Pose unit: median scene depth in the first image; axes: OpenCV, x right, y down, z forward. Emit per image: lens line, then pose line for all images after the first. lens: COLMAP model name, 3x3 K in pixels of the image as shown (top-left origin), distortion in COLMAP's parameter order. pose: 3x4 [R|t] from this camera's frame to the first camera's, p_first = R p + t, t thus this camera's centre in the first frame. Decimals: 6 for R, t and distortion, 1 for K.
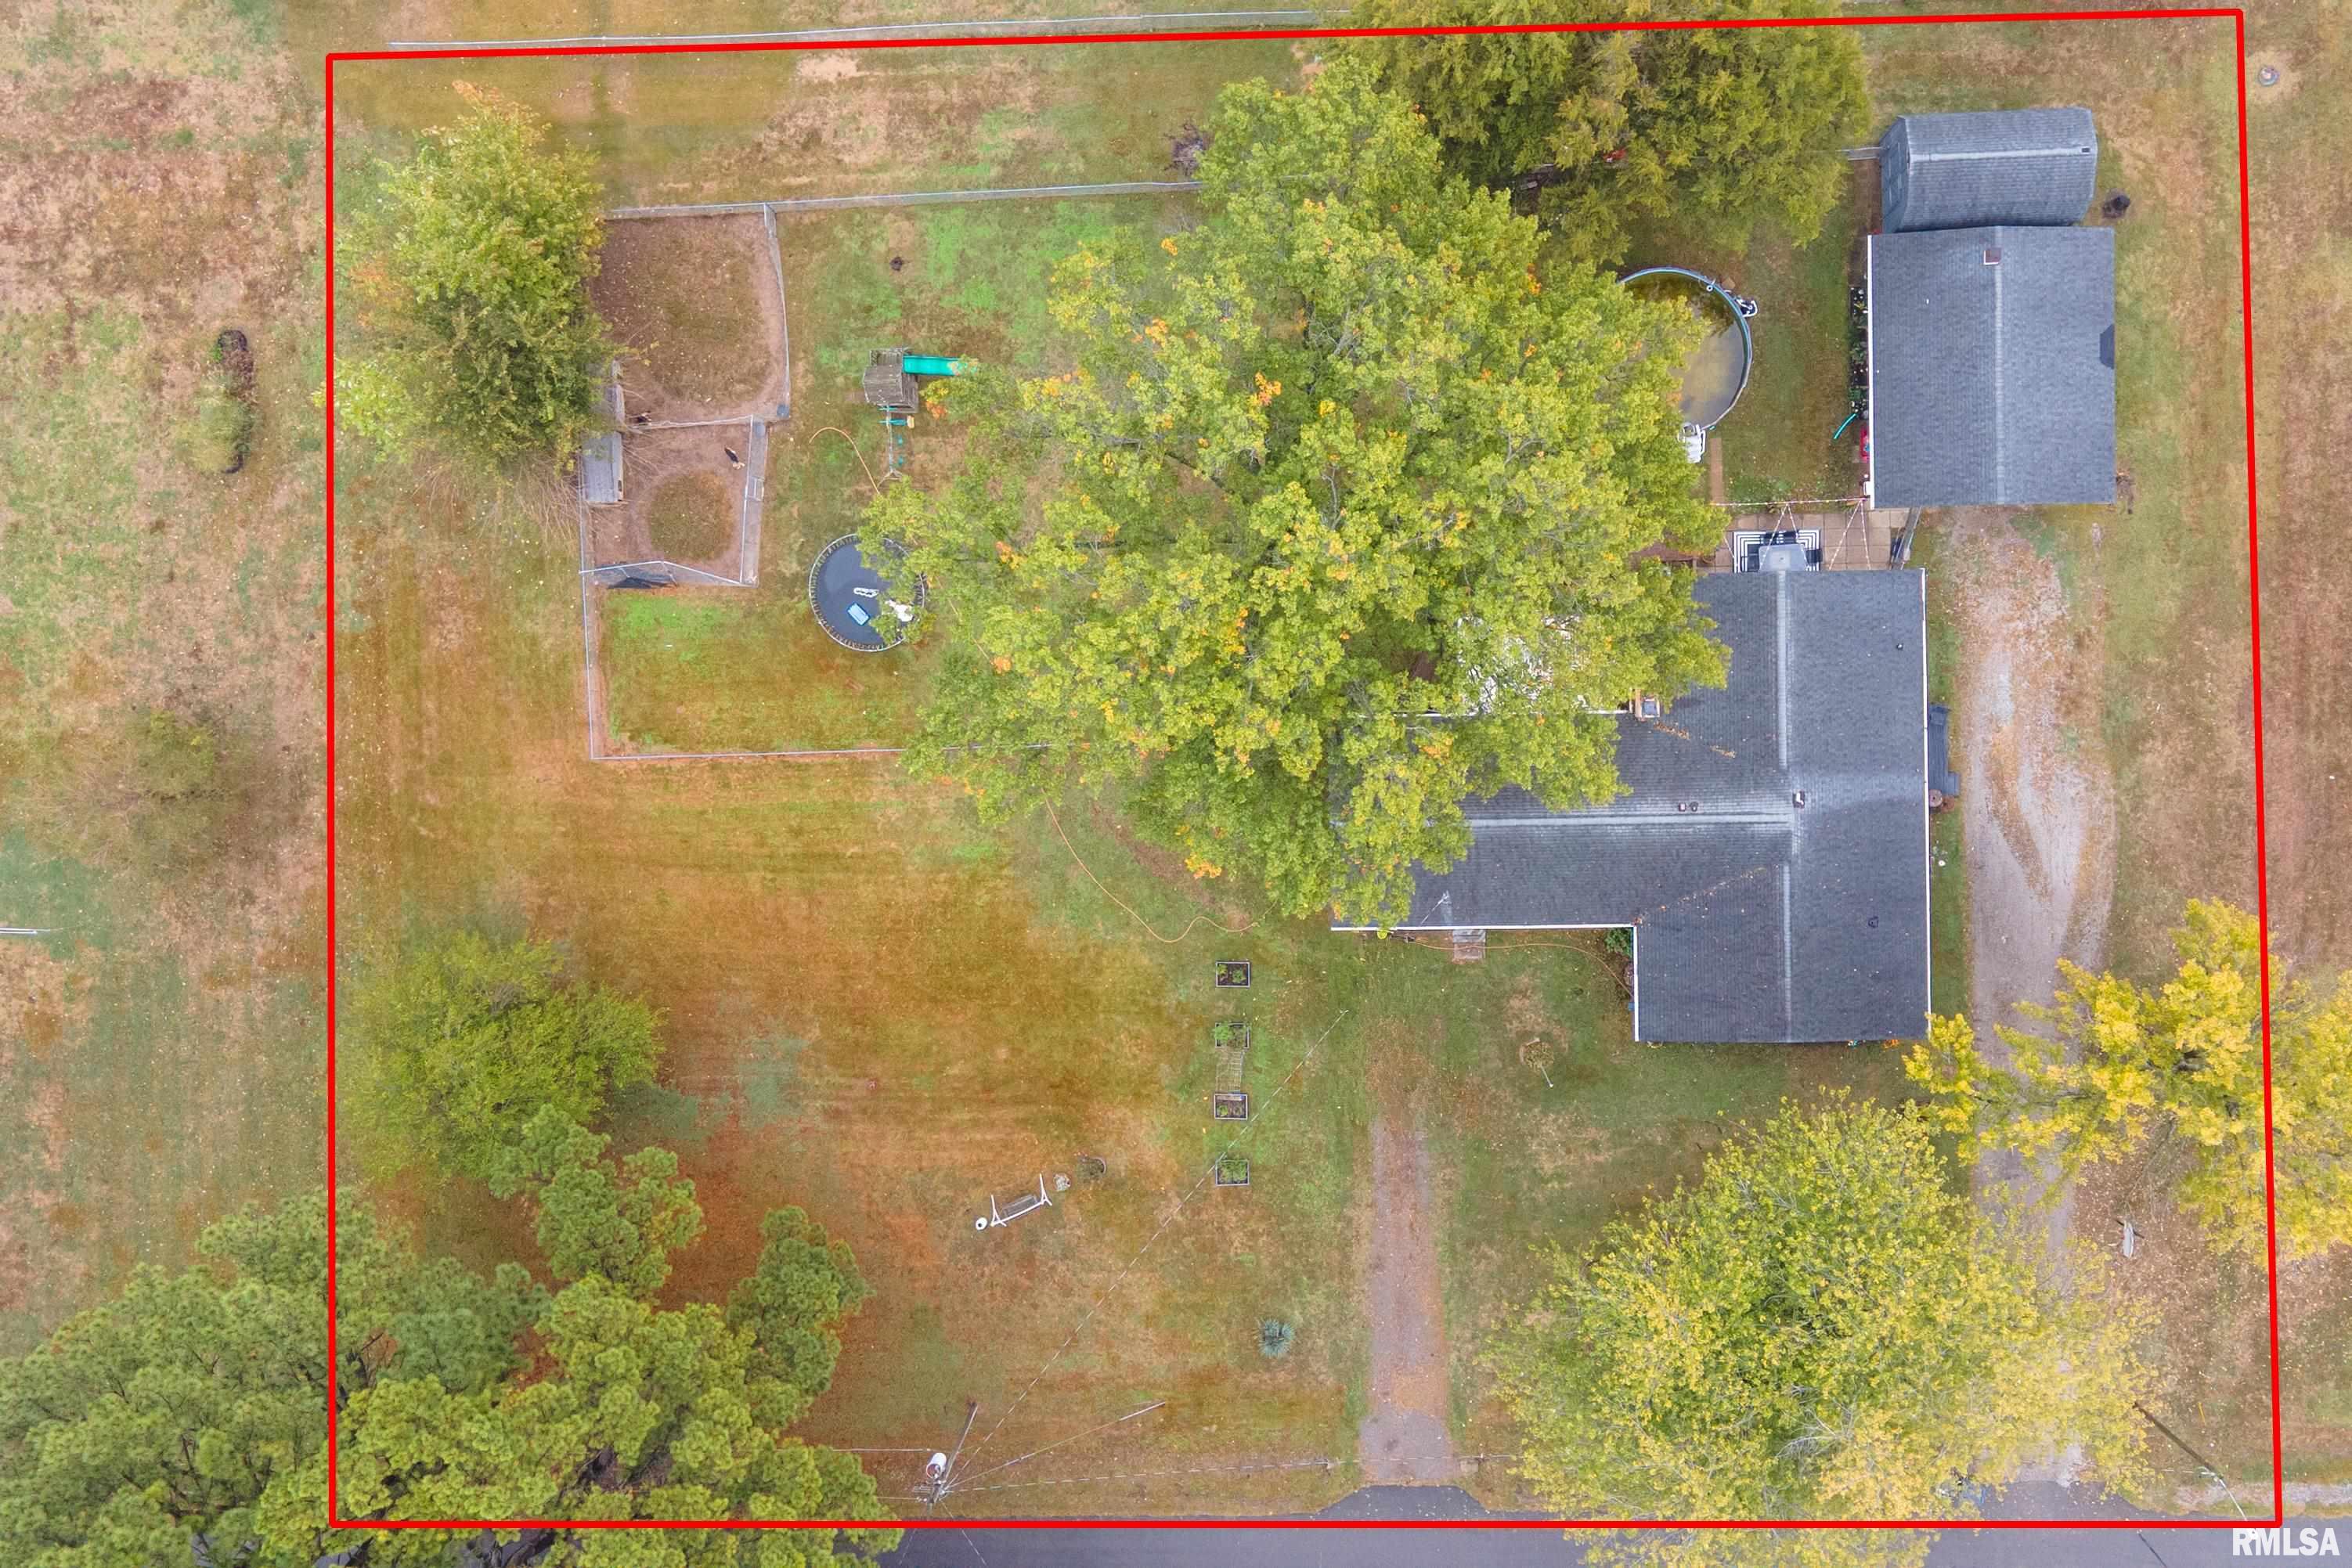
lens RADIAL K [[2034.2, 0, 1265.1], [0, 2034.2, 788.1], [0, 0, 1]] dist [0.032704, 0.024830]
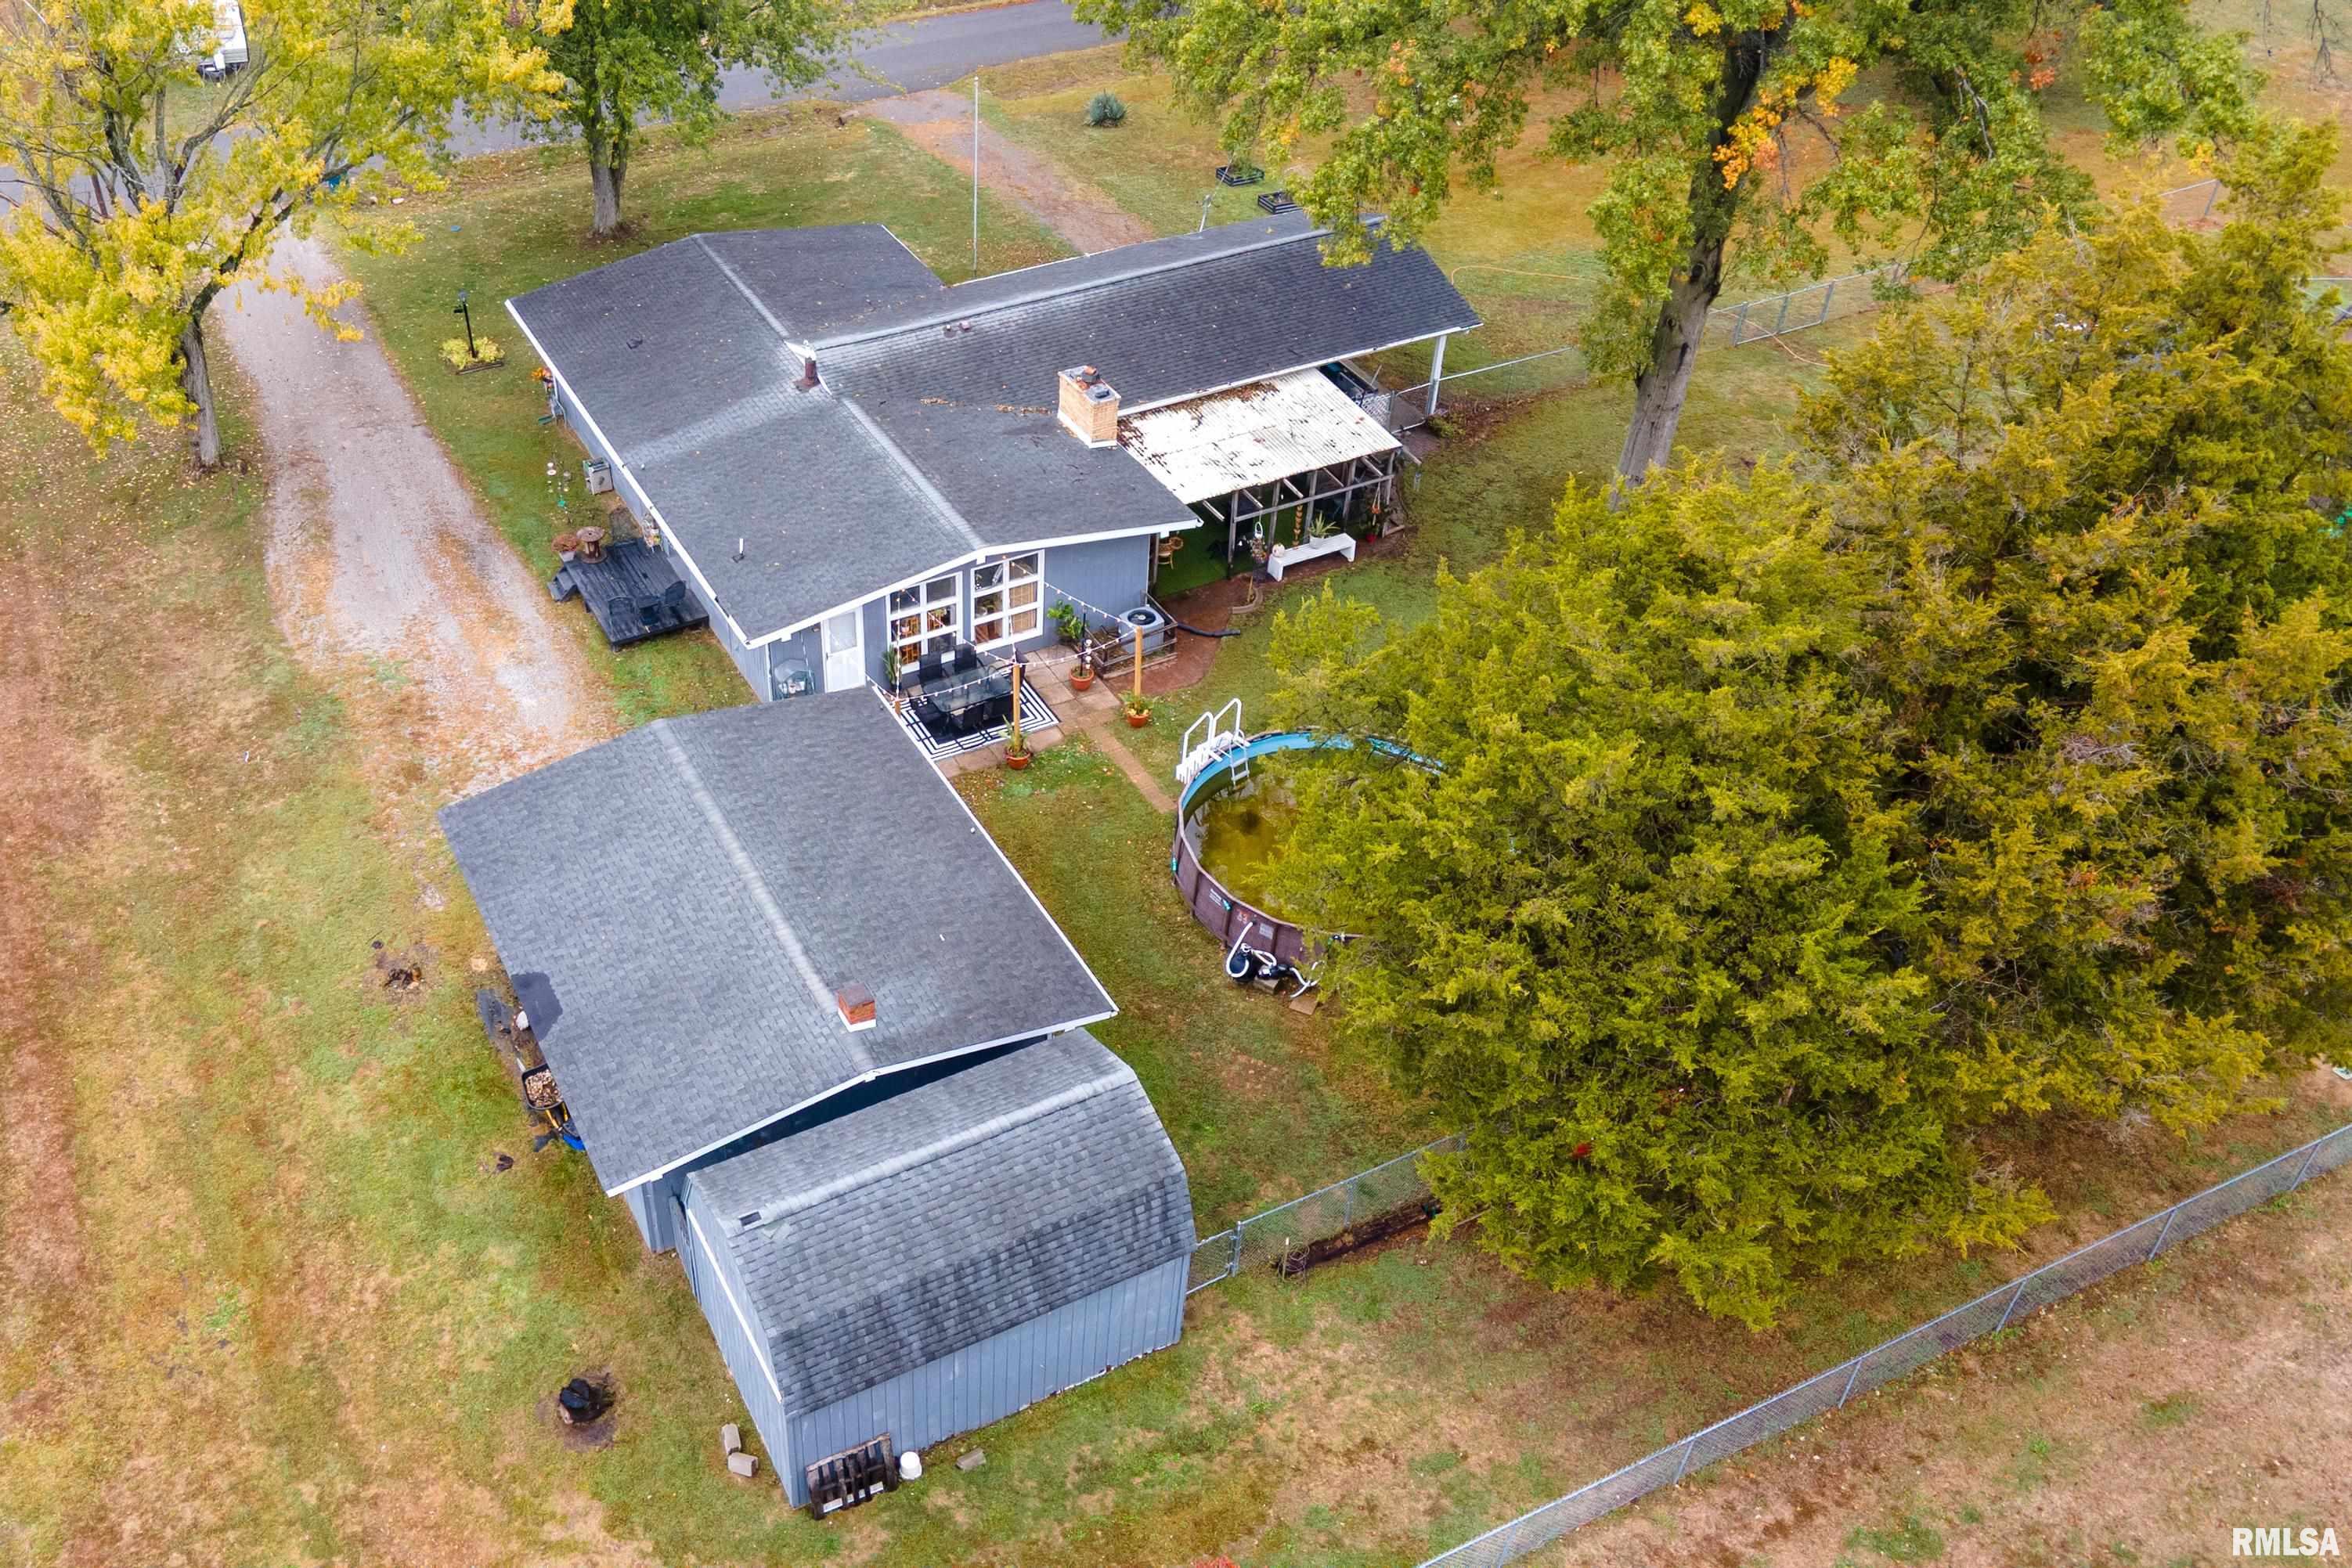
lens RADIAL K [[2062.6, 0, 948.6], [0, 2062.6, 780.5], [0, 0, 1]] dist [-0.005101, 0.091809]
pose [[-0.910212, 0.288286, -0.297332, 0.423768], [-0.413198, -0.583664, 0.699002, -0.509805], [0.027970, 0.759097, 0.650377, 0.631336]]
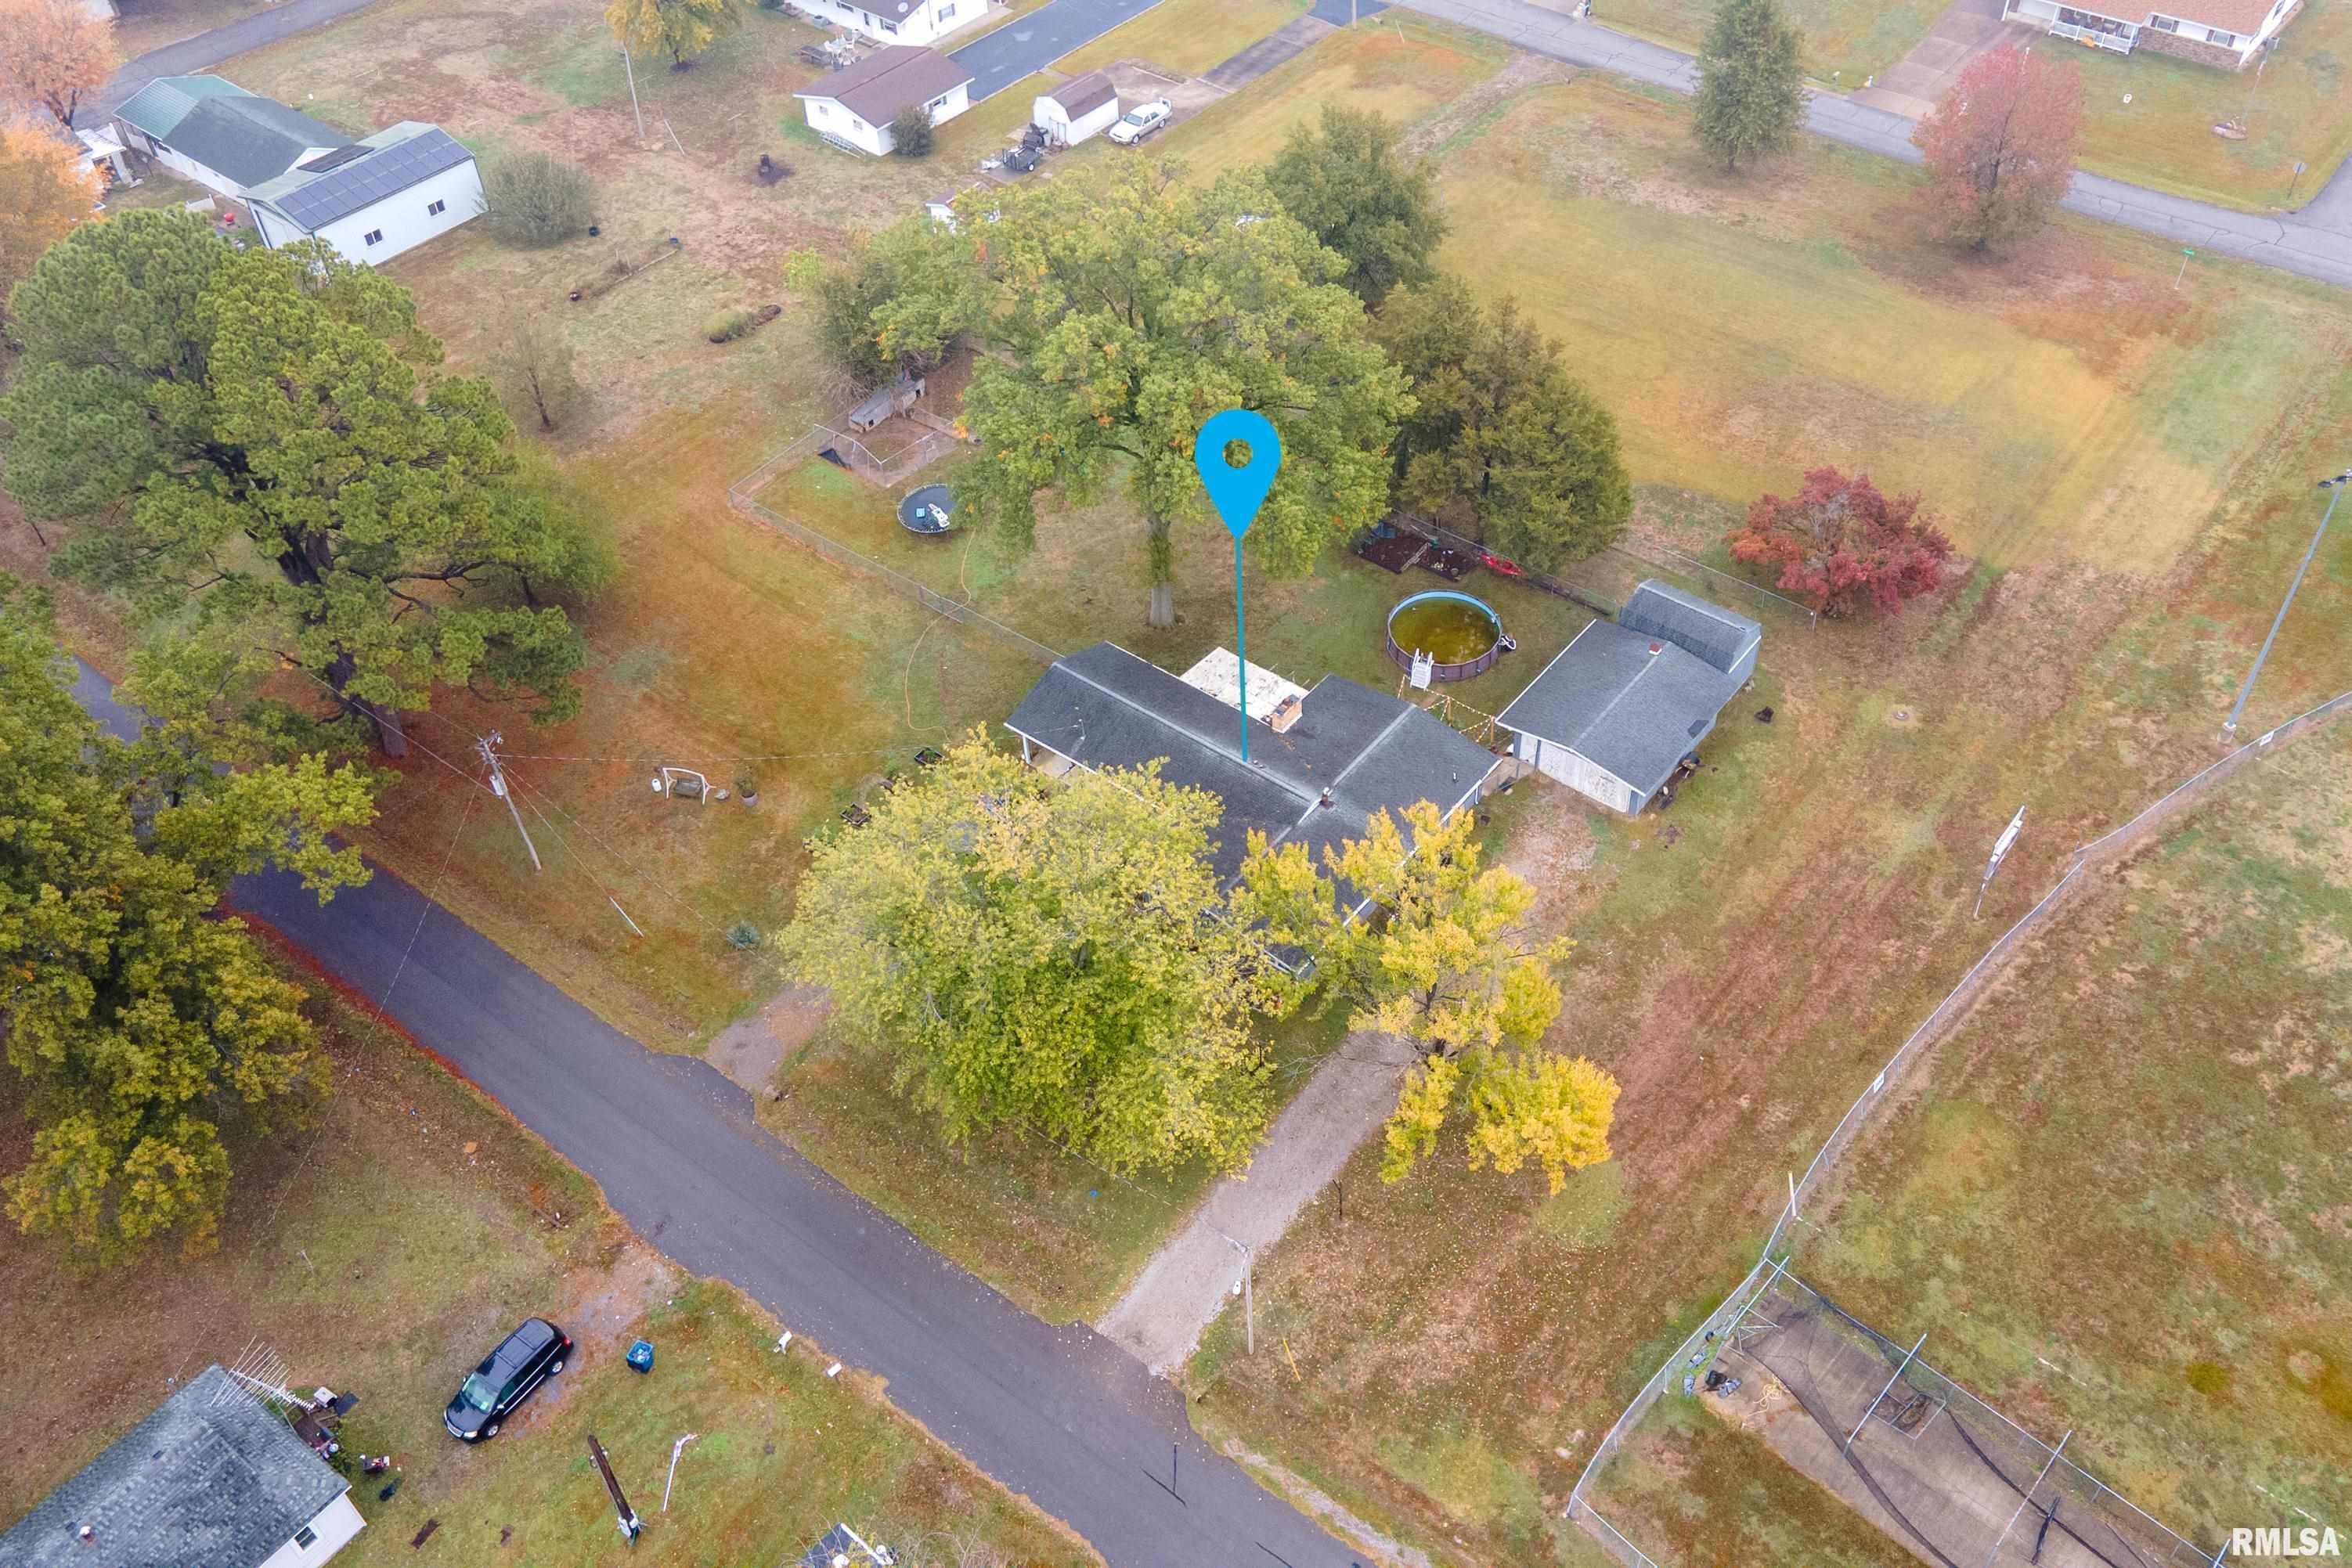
lens RADIAL K [[2034.2, 0, 1265.1], [0, 2034.2, 788.1], [0, 0, 1]] dist [0.032704, 0.024830]
pose [[0.787089, 0.452970, -0.418698, 0.733168], [-0.616270, 0.548317, -0.565296, 0.726224], [-0.026483, 0.702969, 0.710727, 0.049219]]
